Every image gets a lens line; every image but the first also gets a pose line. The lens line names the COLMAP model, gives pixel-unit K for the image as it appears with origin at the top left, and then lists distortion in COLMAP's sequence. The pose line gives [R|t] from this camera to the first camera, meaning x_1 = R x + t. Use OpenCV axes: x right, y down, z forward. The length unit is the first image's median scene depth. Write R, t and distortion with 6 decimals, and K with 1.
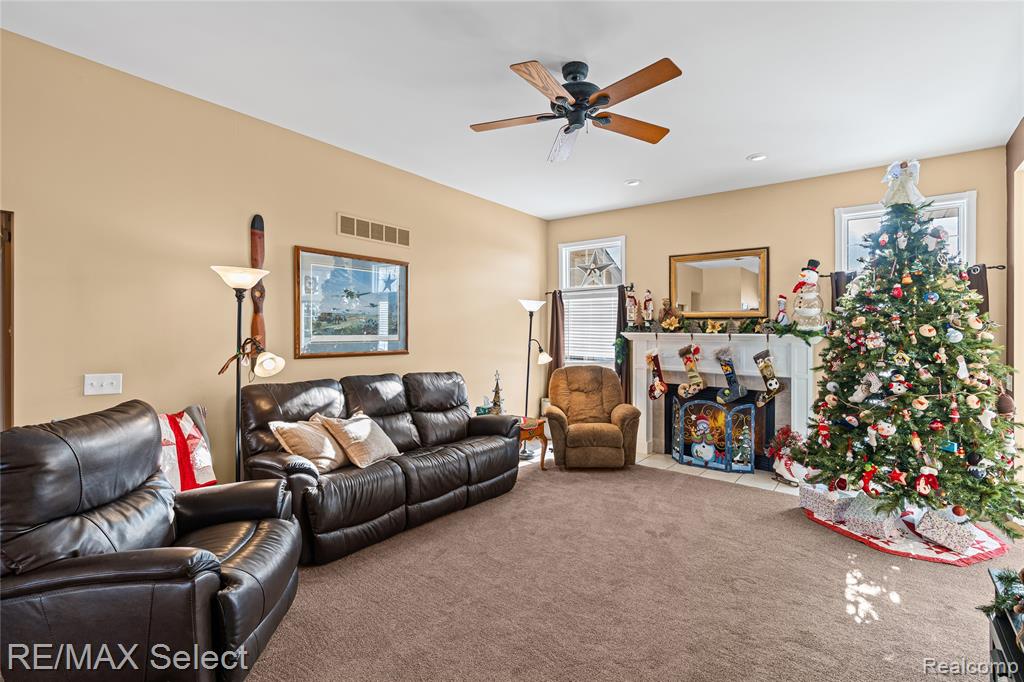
lens RADIAL K [[477.3, 0, 511.6], [0, 477.3, 337.2], [0, 0, 1]] dist [-0.011769, 0.004467]
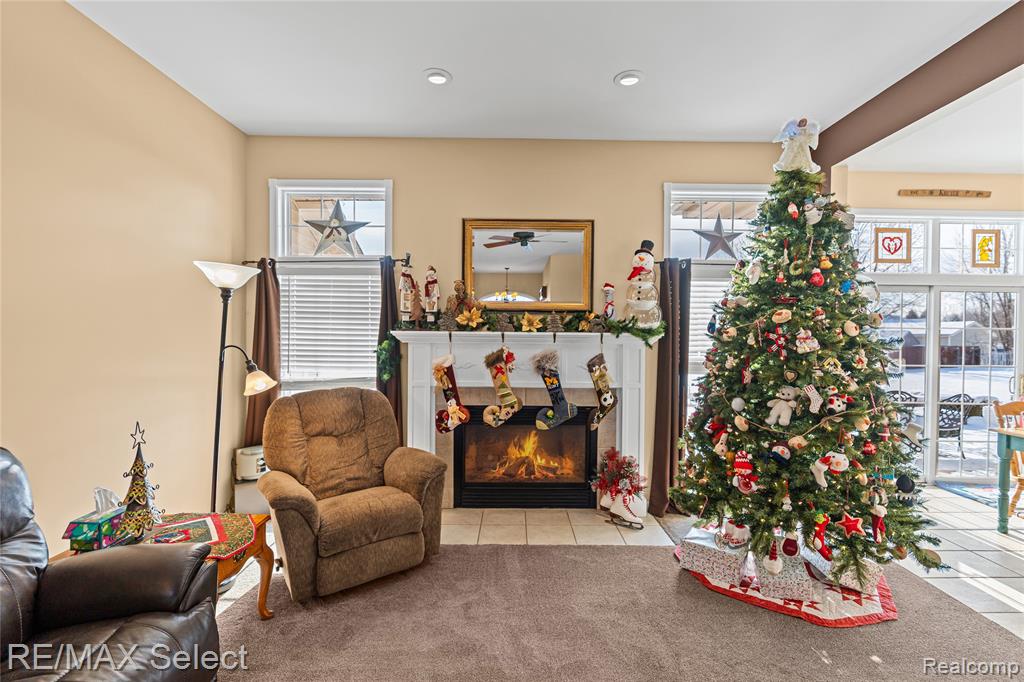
lens RADIAL K [[450.3, 0, 512.8], [0, 450.3, 334.1], [0, 0, 1]] dist [-0.005759, 0.000868]
pose [[0.772700, -0.005117, 0.634751, -0.025737], [0.007021, 0.999975, -0.000486, -0.005058], [-0.634733, 0.004833, 0.772717, 0.501234]]
